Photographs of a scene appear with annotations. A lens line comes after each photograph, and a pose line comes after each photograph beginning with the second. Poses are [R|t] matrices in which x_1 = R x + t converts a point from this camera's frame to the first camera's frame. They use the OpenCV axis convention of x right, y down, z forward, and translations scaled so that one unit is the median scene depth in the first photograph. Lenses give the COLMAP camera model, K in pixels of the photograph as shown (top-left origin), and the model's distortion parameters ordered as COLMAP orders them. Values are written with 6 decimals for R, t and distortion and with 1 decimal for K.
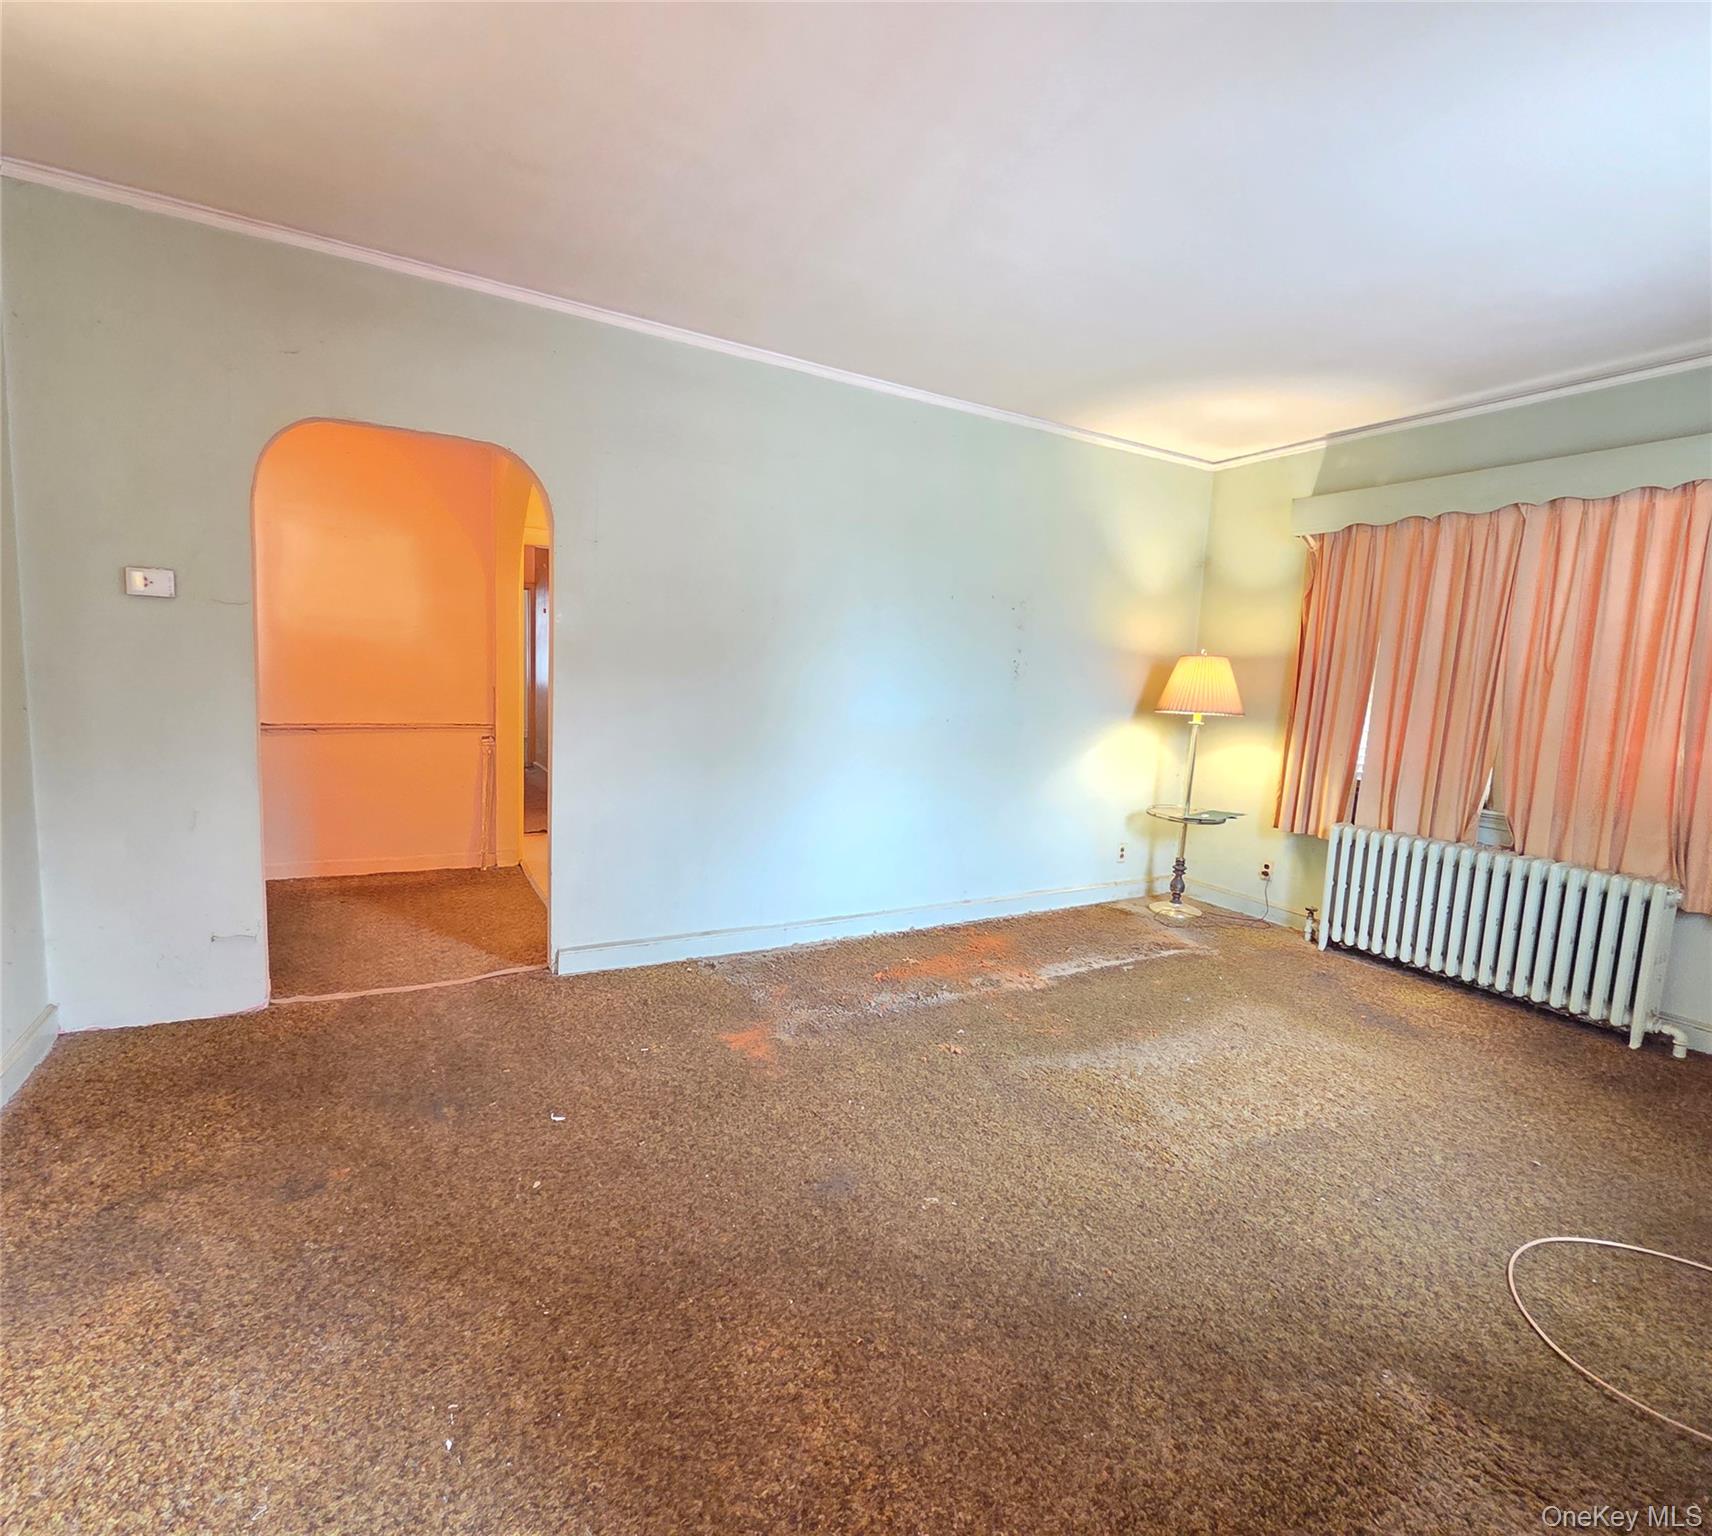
lens RADIAL K [[822.1, 0, 845.1], [0, 822.1, 767.5], [0, 0, 1]] dist [0.001058, 0.000862]
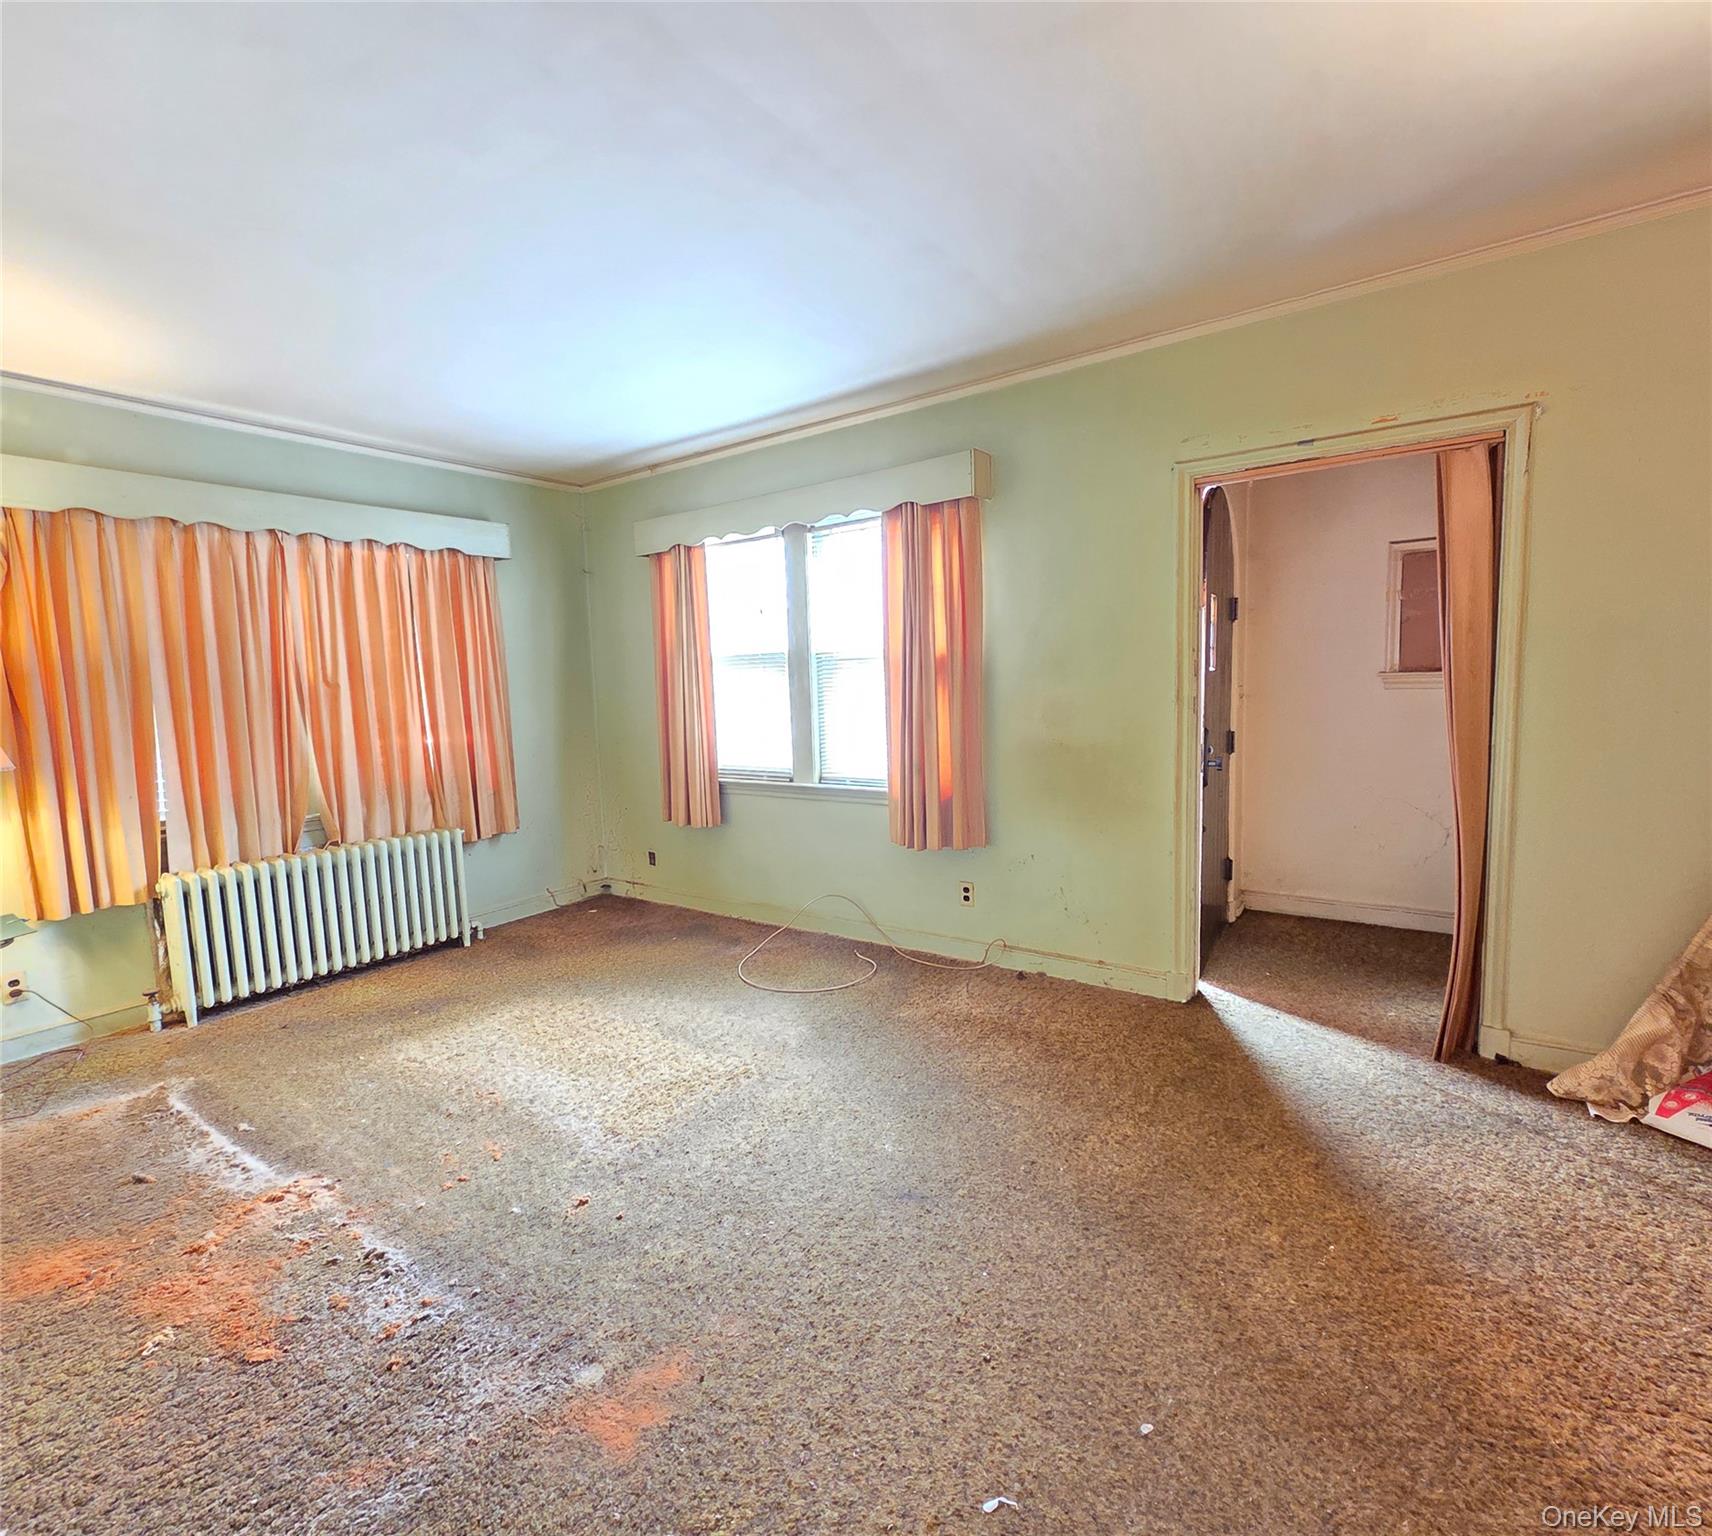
lens RADIAL K [[822.1, 0, 845.1], [0, 822.1, 767.5], [0, 0, 1]] dist [0.001058, 0.000862]
pose [[-0.405662, -0.128310, 0.904972, -0.472157], [0.123816, 0.973258, 0.193493, -0.130139], [-0.905598, 0.190542, -0.378927, 0.765058]]
